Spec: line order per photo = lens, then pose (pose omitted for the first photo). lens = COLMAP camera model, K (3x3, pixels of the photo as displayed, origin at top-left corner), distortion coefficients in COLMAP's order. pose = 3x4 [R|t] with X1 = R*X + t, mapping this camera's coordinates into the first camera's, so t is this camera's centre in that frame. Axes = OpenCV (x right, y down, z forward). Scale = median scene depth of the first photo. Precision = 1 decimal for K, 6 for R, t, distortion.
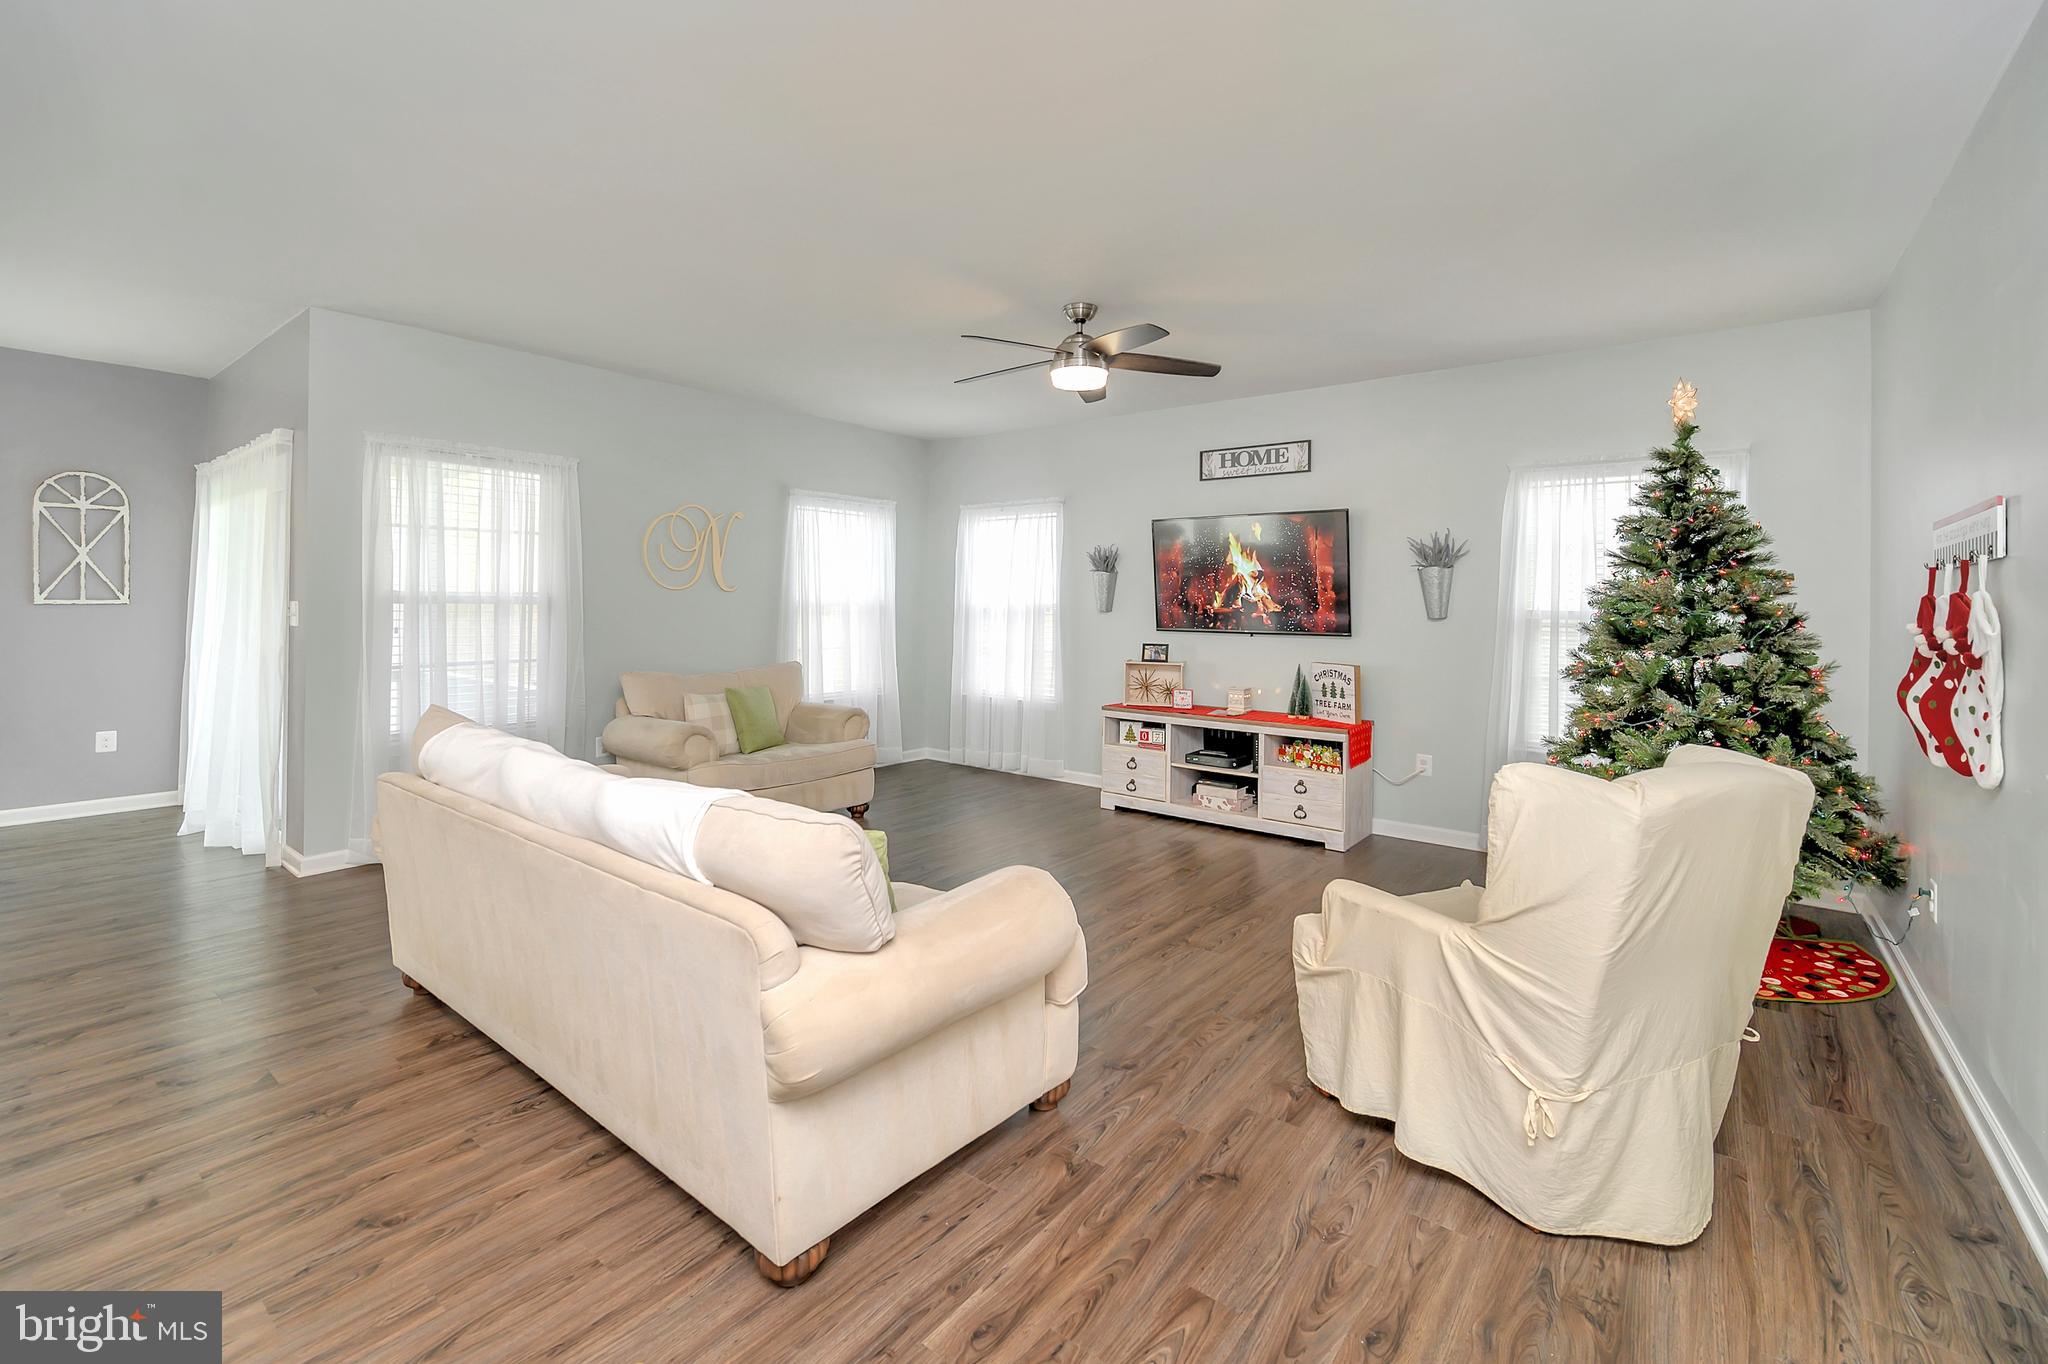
lens RADIAL K [[875.5, 0, 1026.3], [0, 875.5, 609.8], [0, 0, 1]] dist [-0.001048, -0.000529]
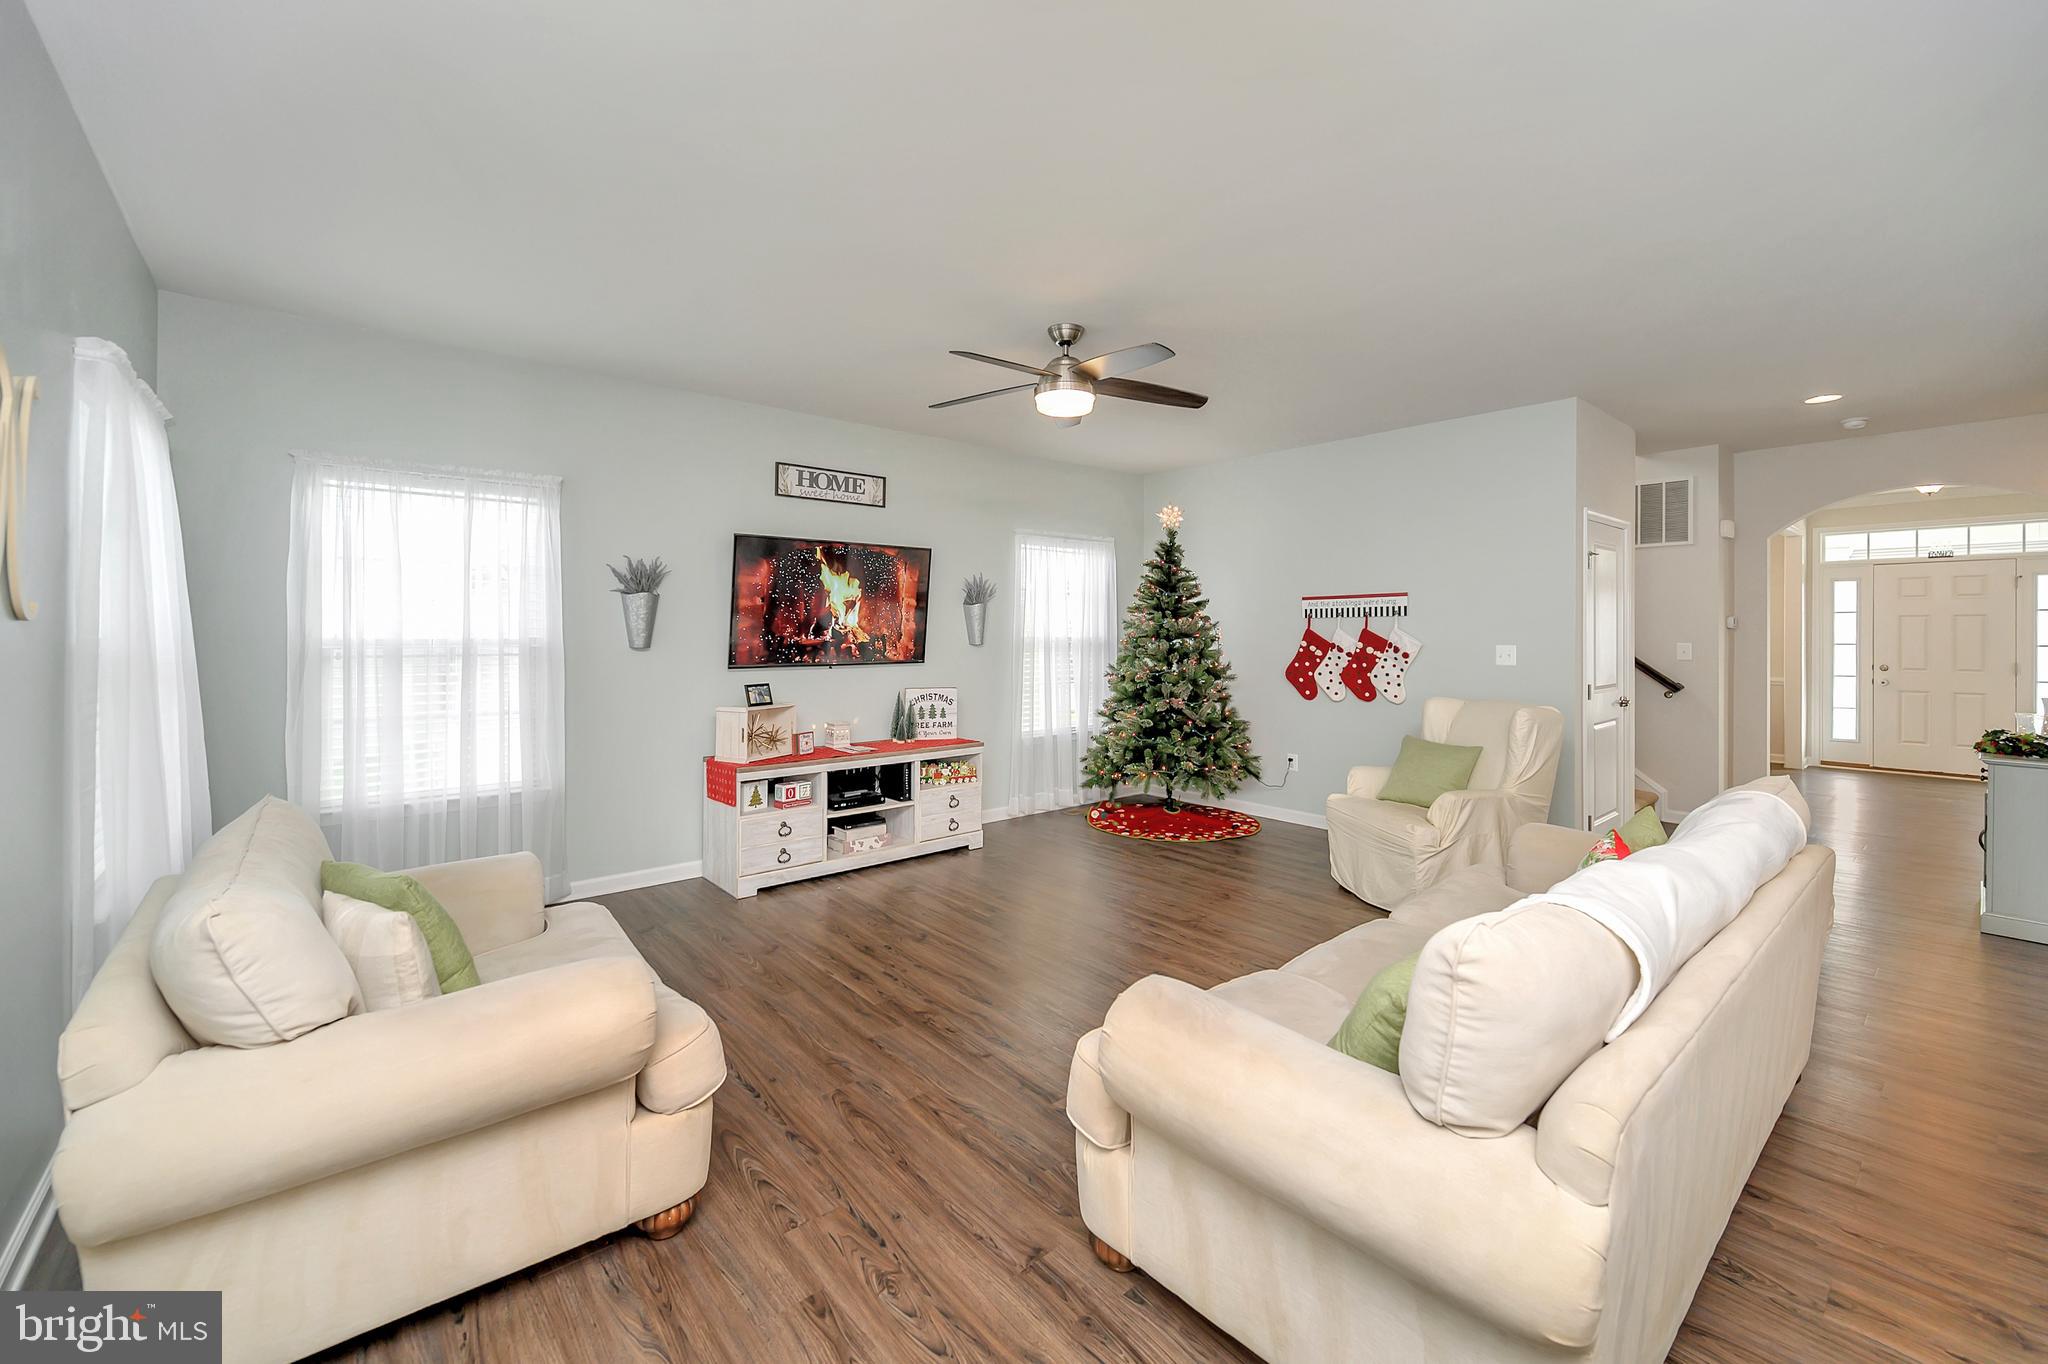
lens RADIAL K [[834.0, 0, 1025.9], [0, 834.0, 638.7], [0, 0, 1]] dist [0.000941, 0.000270]
pose [[0.199921, -0.019990, 0.979608, -0.659531], [0.008294, 0.999791, 0.018709, -0.019305], [-0.979777, 0.004384, 0.200044, 0.673576]]
